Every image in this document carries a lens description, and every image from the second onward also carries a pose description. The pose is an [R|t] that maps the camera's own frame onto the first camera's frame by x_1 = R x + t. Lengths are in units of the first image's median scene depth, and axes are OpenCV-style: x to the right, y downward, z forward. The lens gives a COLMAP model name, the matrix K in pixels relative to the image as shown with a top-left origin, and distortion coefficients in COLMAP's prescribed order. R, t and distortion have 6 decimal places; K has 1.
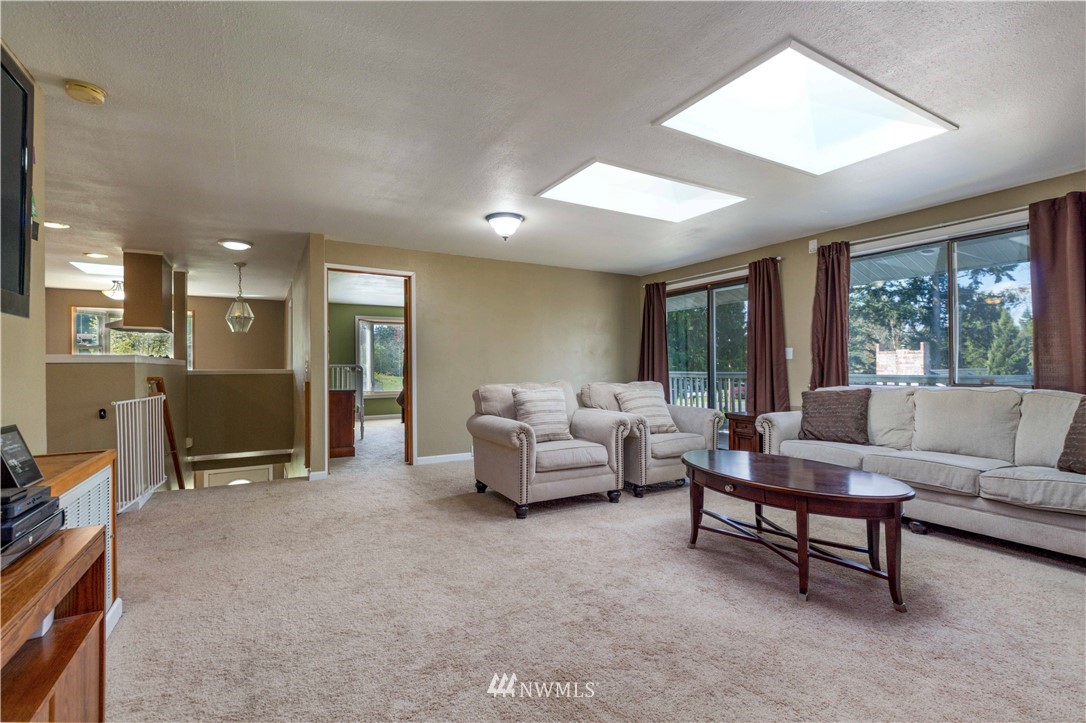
lens RADIAL K [[484.9, 0, 543.0], [0, 484.9, 361.5], [0, 0, 1]] dist [-0.003652, -0.000582]
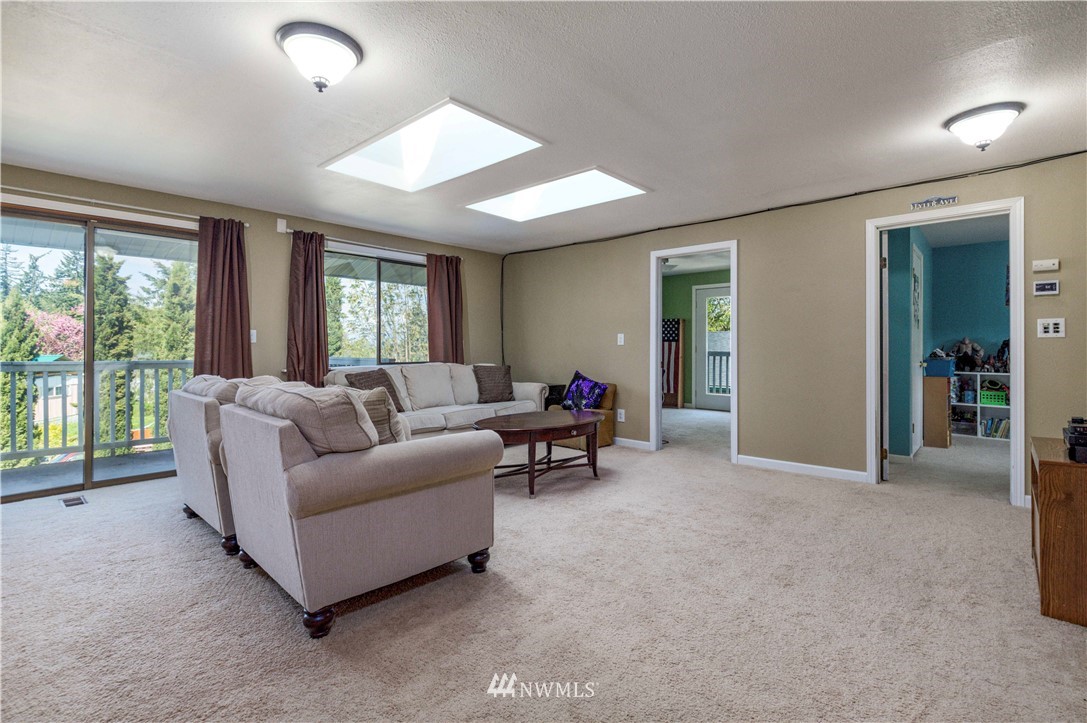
lens RADIAL K [[490.0, 0, 538.7], [0, 490.0, 348.8], [0, 0, 1]] dist [0.000361, 0.000153]
pose [[-0.287930, 0.003572, 0.957645, -0.610497], [-0.005119, 0.999973, -0.005269, 0.010191], [-0.957638, -0.006420, -0.287904, 0.931212]]
